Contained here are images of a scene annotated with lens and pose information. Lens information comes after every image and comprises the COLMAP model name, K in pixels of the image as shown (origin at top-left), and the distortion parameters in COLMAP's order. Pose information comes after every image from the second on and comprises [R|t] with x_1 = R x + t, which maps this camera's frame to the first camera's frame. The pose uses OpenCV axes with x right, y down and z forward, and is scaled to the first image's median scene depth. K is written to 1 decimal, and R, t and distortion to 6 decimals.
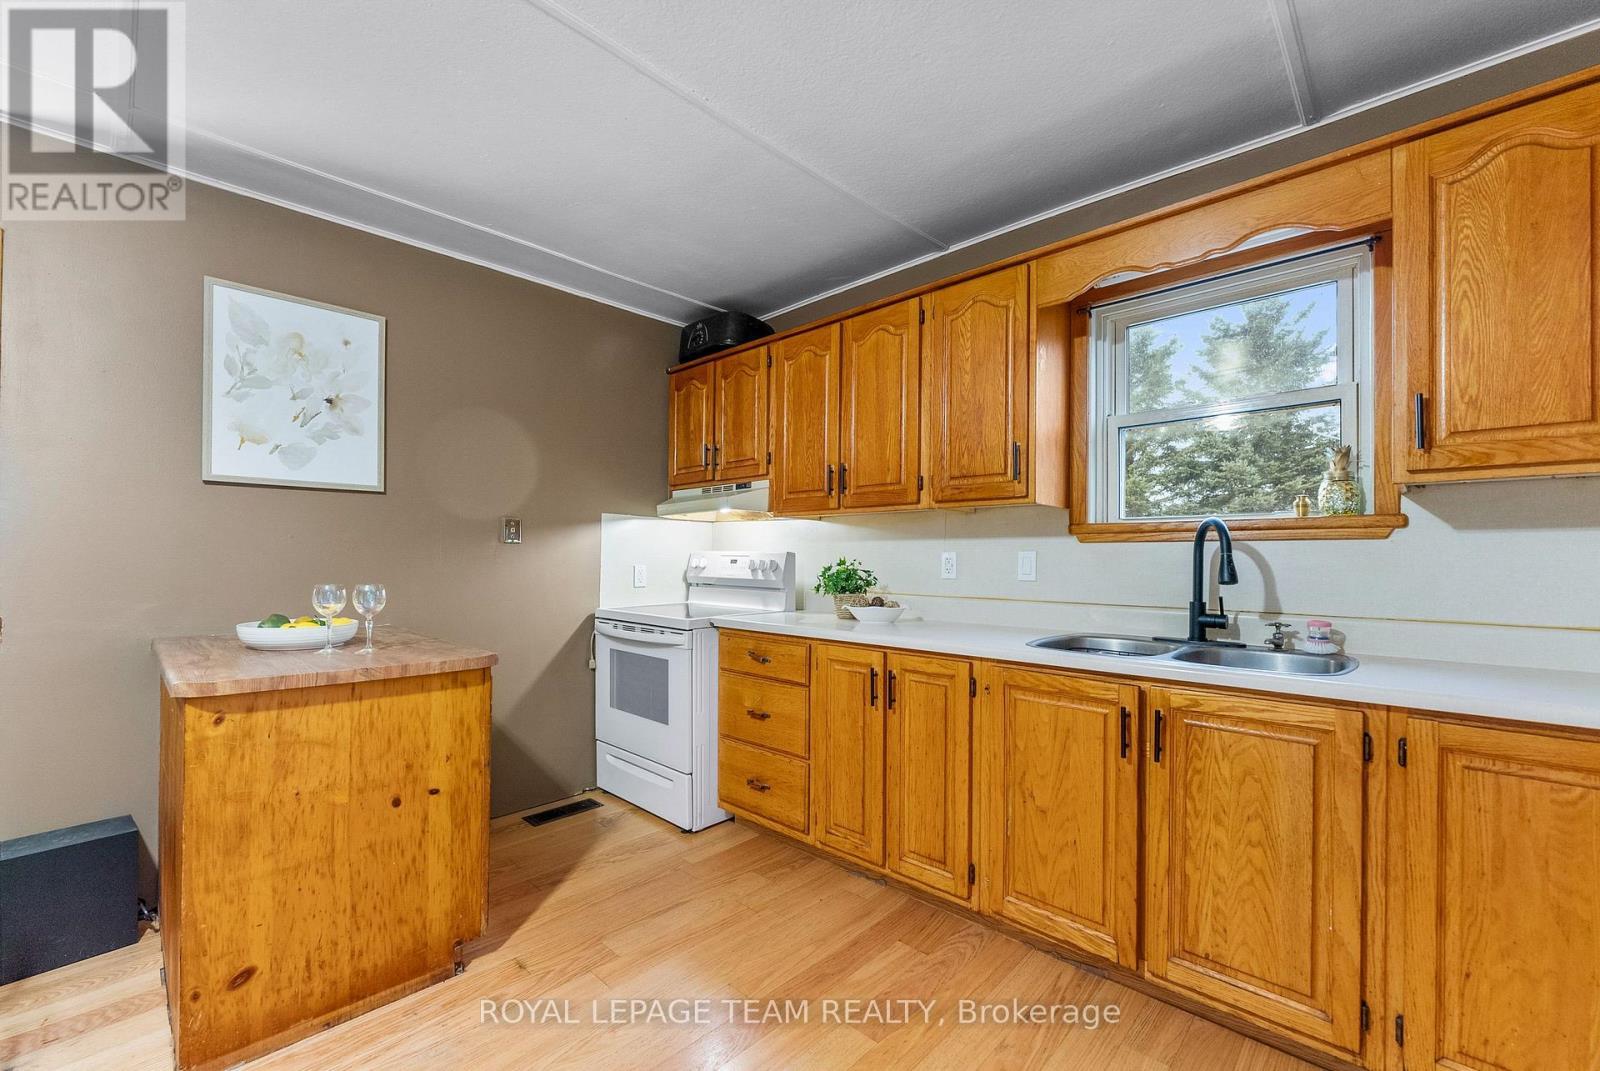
lens RADIAL K [[662.8, 0, 800.4], [0, 662.8, 549.0], [0, 0, 1]] dist [-0.001853, -0.000158]
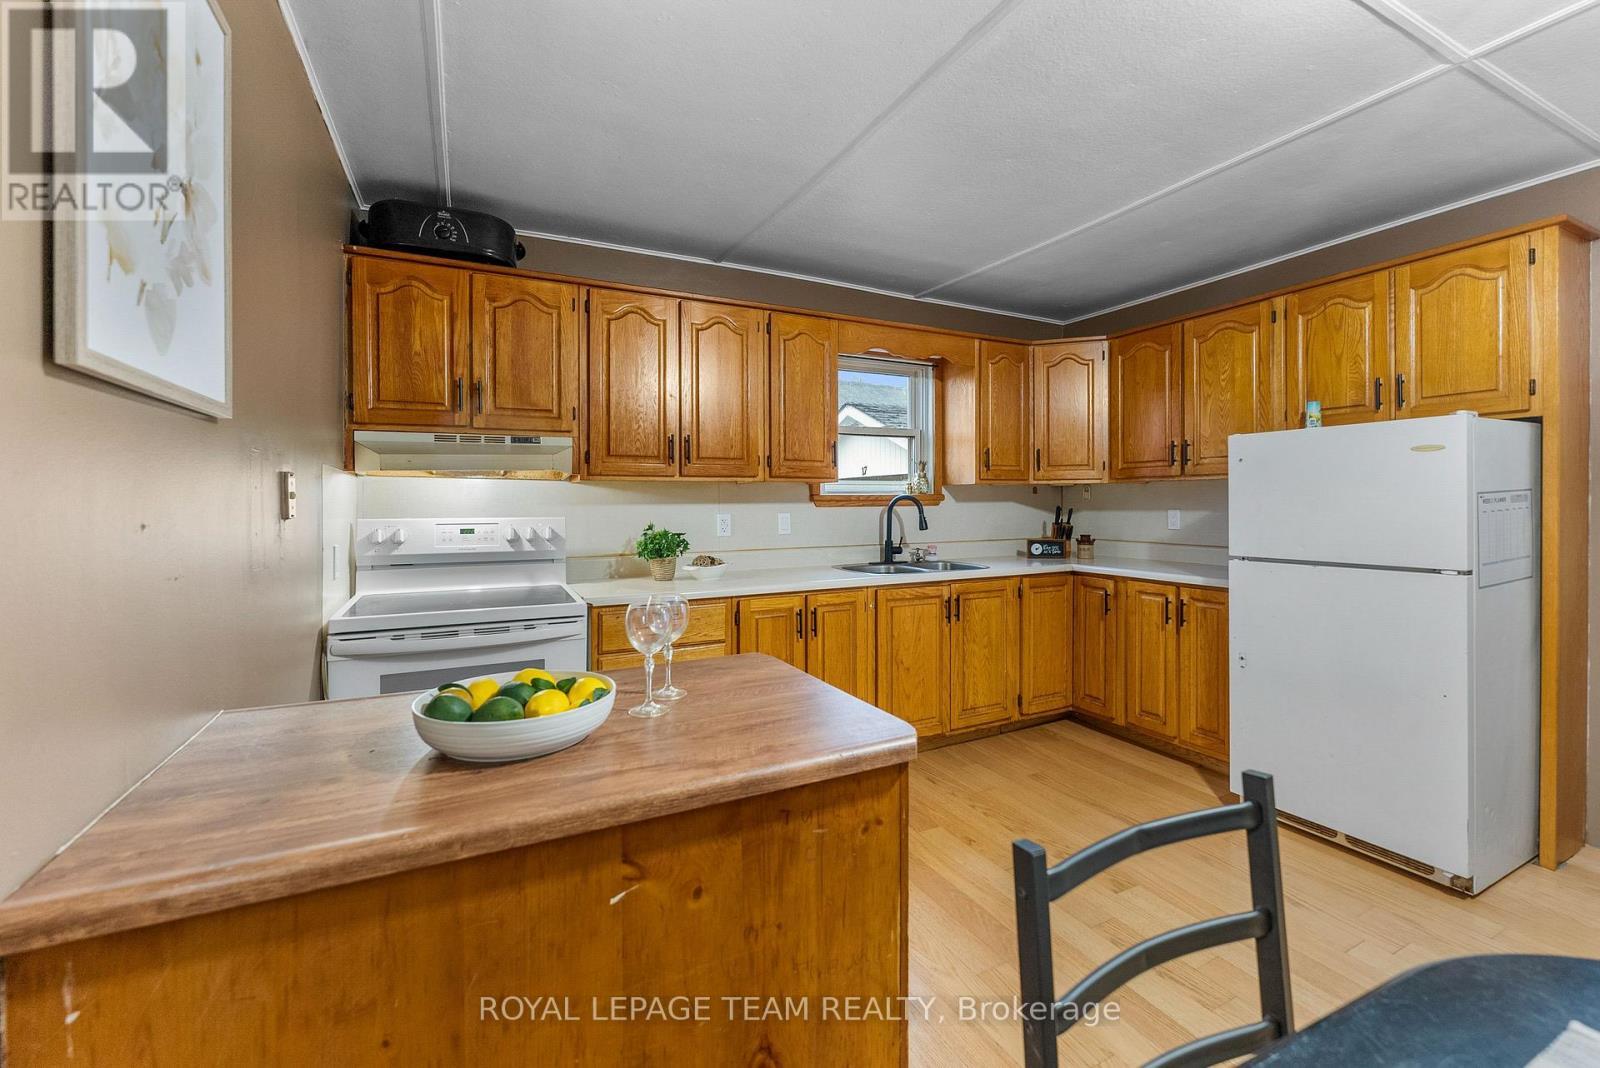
lens RADIAL K [[662.5, 0, 807.5], [0, 662.5, 495.6], [0, 0, 1]] dist [-0.002890, -0.000071]
pose [[0.329810, -0.001957, 0.944045, -0.962444], [-0.006546, 0.999969, 0.004359, -0.040018], [-0.944025, -0.007617, 0.329787, 0.499765]]
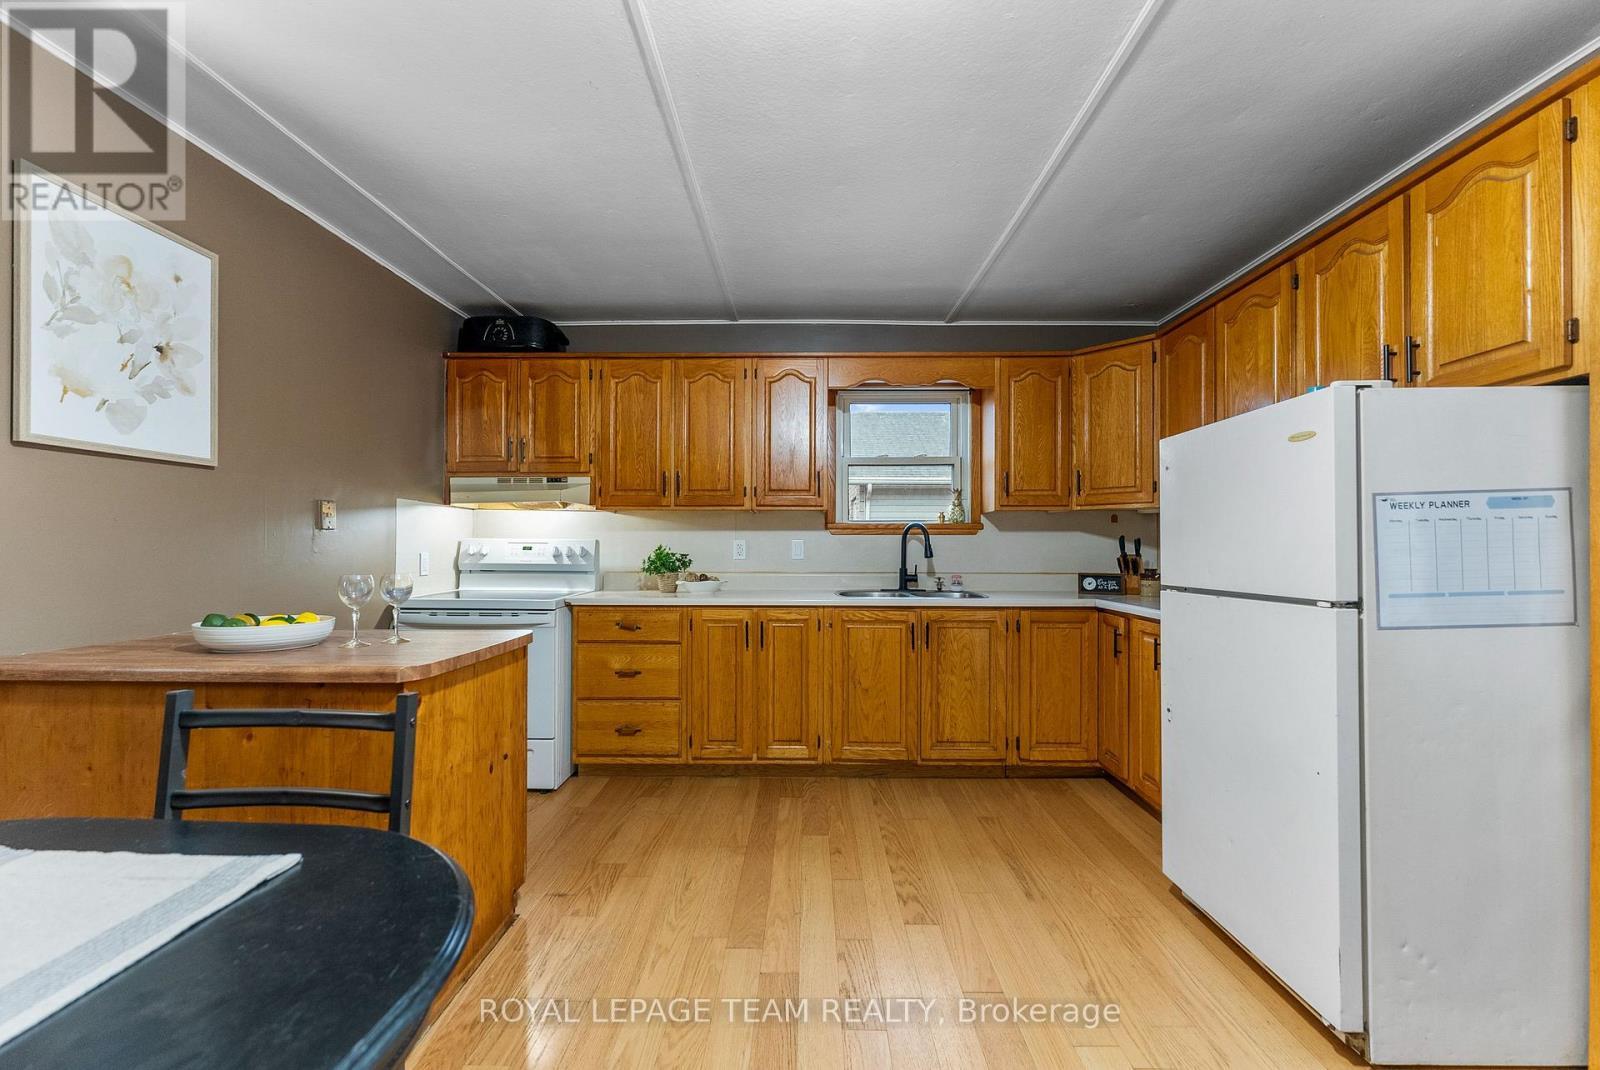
lens RADIAL K [[652.7, 0, 800.0], [0, 652.7, 535.0], [0, 0, 1]] dist [0.003749, 0.000291]
pose [[0.732545, 0.006778, 0.680685, -0.678007], [-0.006923, 0.999973, -0.002508, -0.004123], [-0.680683, -0.002875, 0.732572, -0.098869]]
